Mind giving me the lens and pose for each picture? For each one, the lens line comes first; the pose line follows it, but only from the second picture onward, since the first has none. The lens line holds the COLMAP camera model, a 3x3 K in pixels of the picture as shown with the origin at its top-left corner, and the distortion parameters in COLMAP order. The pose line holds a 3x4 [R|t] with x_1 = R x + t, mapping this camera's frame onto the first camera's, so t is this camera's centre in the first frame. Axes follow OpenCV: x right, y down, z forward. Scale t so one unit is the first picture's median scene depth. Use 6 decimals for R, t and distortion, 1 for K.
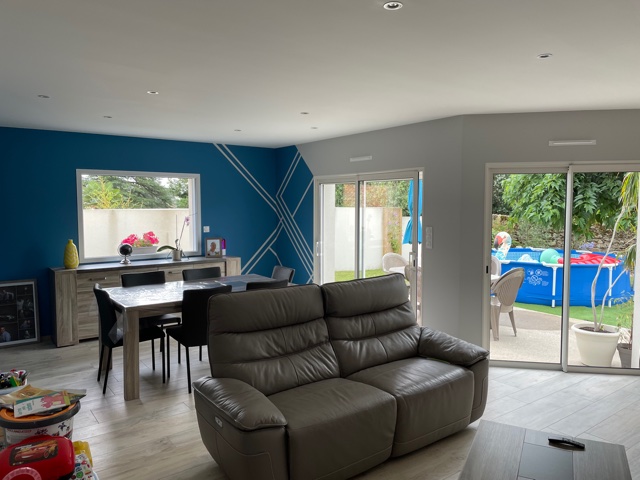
lens RADIAL K [[480.3, 0, 327.7], [0, 480.3, 236.8], [0, 0, 1]] dist [0.101588, -0.130299]
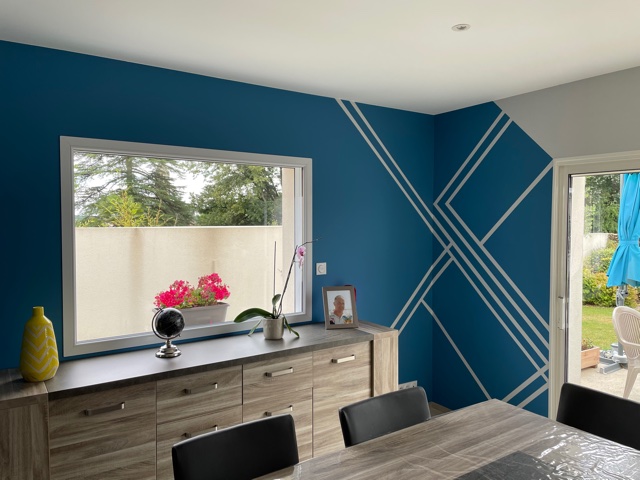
lens RADIAL K [[480.6, 0, 324.9], [0, 480.6, 236.0], [0, 0, 1]] dist [0.099435, -0.128157]
pose [[0.999284, 0.001955, -0.037782, -0.230573], [-0.003263, 0.999397, -0.034574, -0.032494], [0.037691, 0.034673, 0.998688, 0.504856]]
